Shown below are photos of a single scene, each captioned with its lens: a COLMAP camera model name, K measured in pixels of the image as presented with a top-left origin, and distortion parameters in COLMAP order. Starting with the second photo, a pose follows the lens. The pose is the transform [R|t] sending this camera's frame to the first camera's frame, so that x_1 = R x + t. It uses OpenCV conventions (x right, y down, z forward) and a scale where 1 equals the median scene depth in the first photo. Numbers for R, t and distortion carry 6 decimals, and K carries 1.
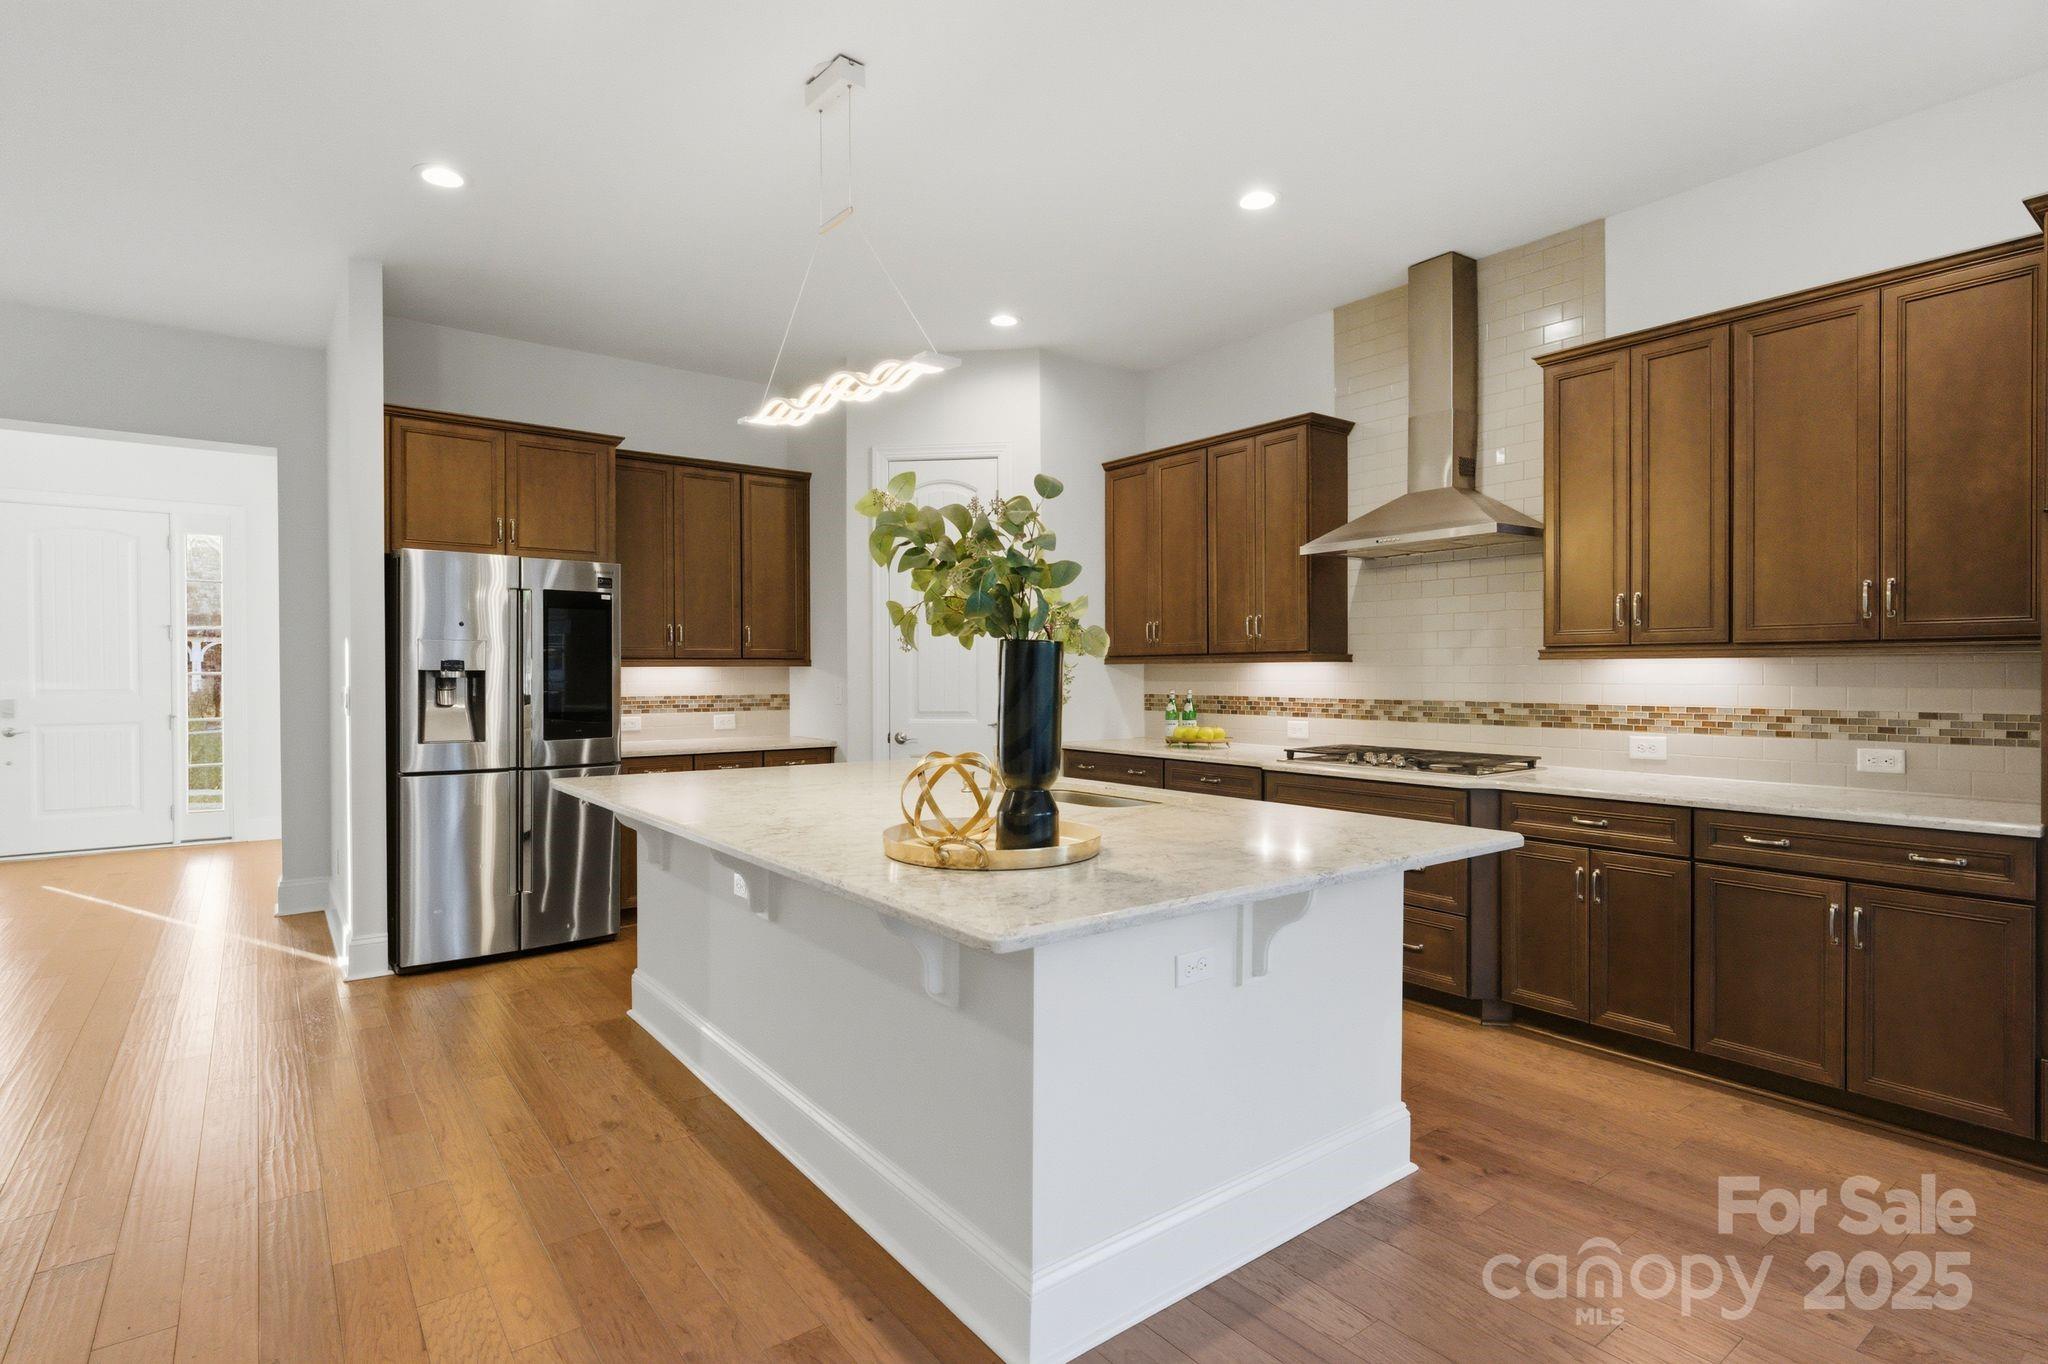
lens RADIAL K [[1000.8, 0, 1016.2], [0, 1000.8, 700.0], [0, 0, 1]] dist [-0.000901, 0.000381]
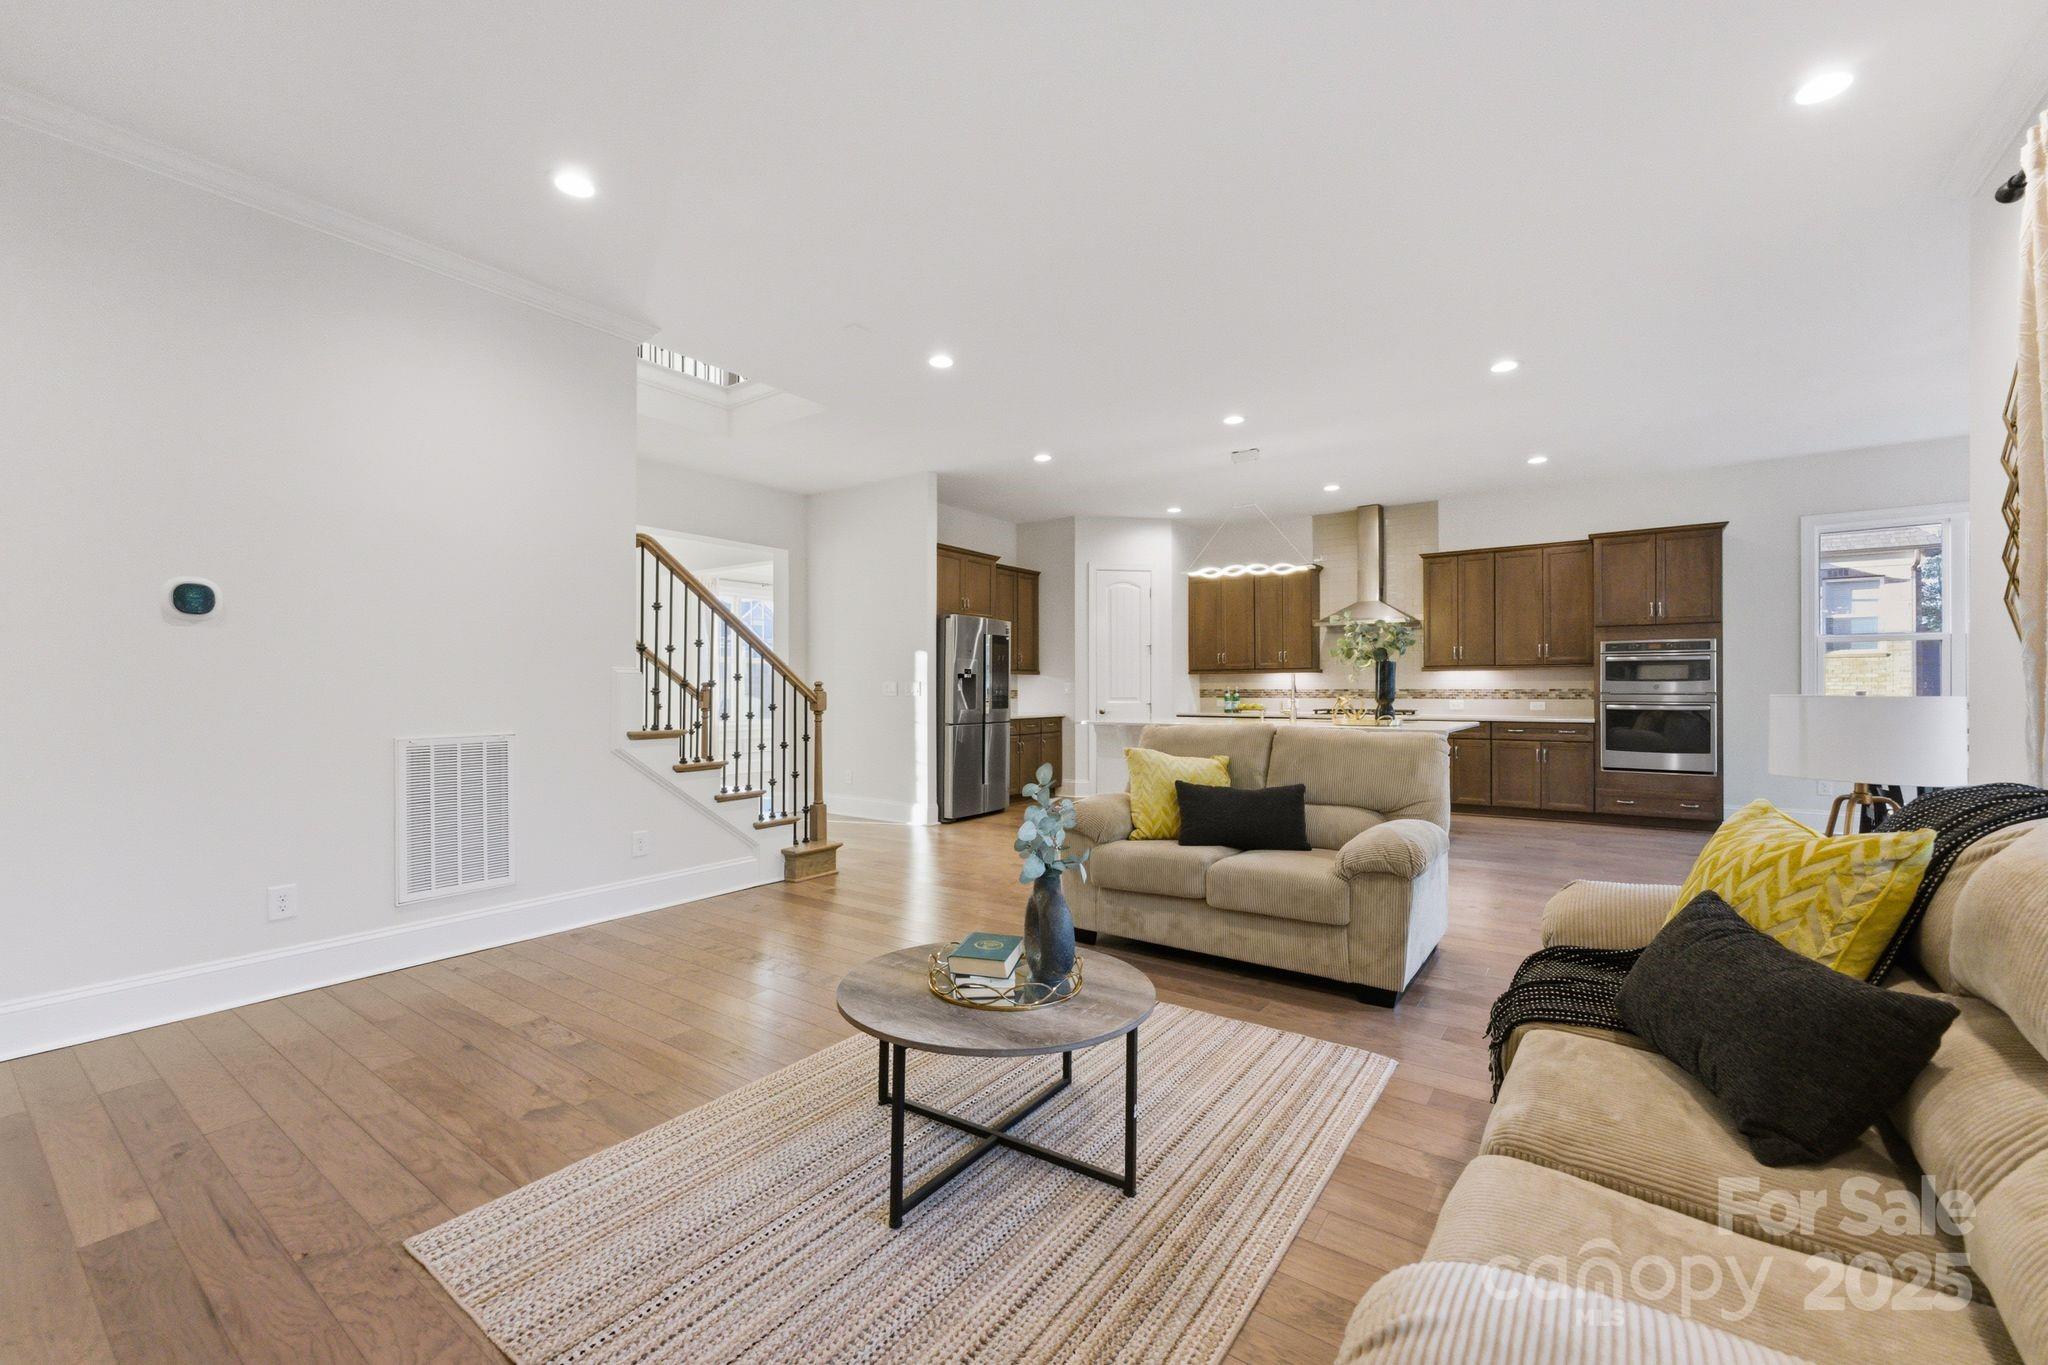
lens RADIAL K [[835.9, 0, 1019.6], [0, 835.9, 689.1], [0, 0, 1]] dist [0.008595, 0.000741]
pose [[0.957678, 0.000006, 0.287843, -0.928069], [0.008225, 0.999591, -0.027387, 0.048179], [-0.287725, 0.028595, 0.957286, -0.651733]]
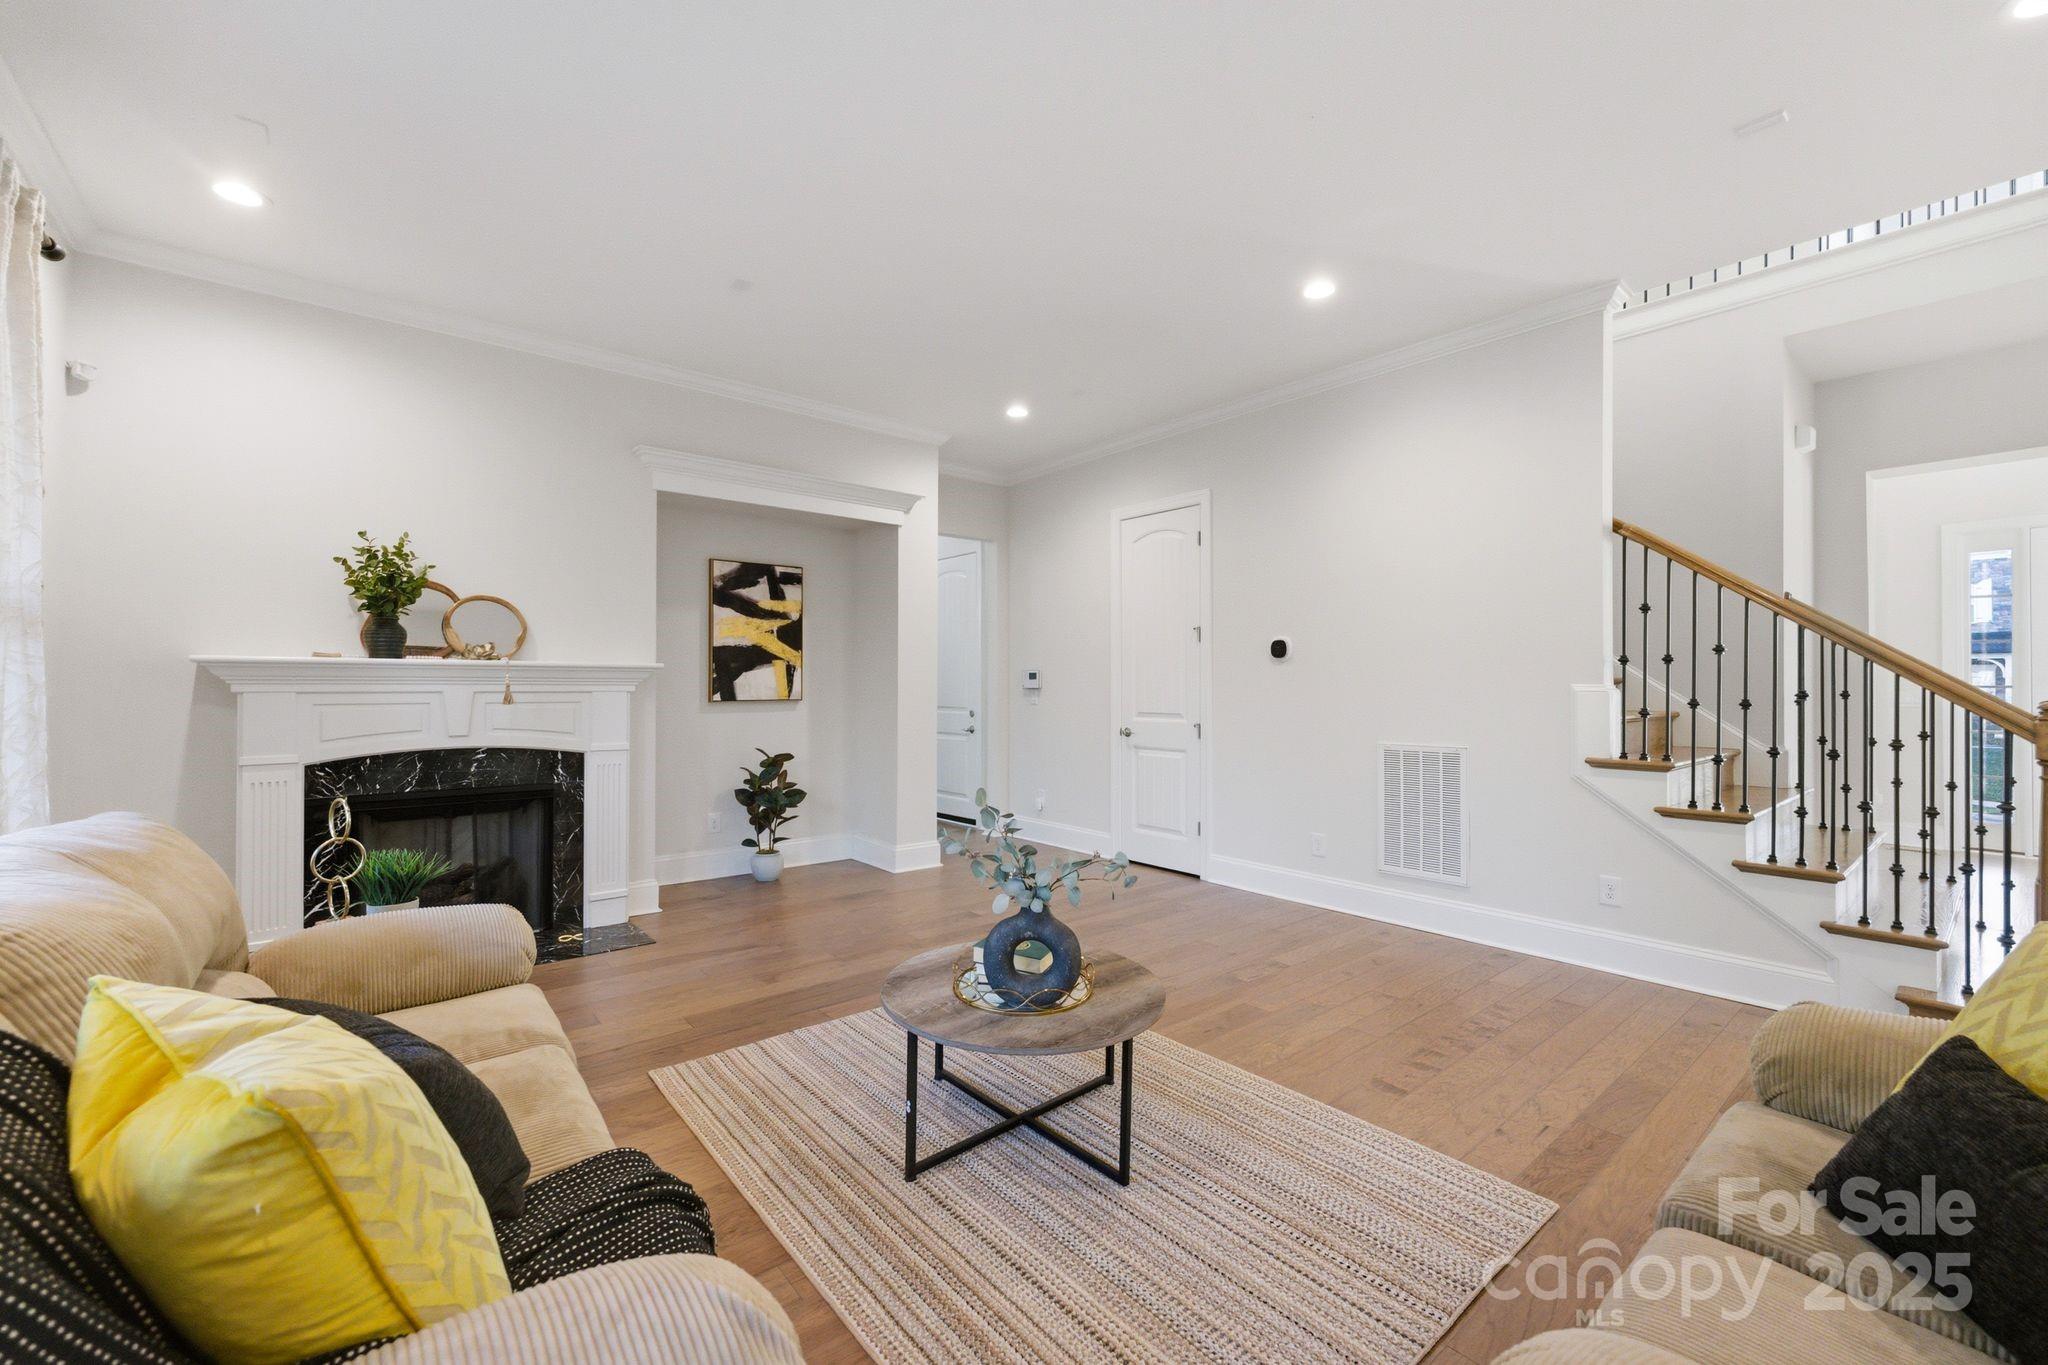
lens RADIAL K [[827.8, 0, 1016.6], [0, 827.8, 682.9], [0, 0, 1]] dist [0.011365, -0.000306]
pose [[0.039430, -0.002458, -0.999219, -0.262406], [-0.030787, 0.999519, -0.003674, 0.012779], [0.998748, 0.030908, 0.039336, -0.207997]]
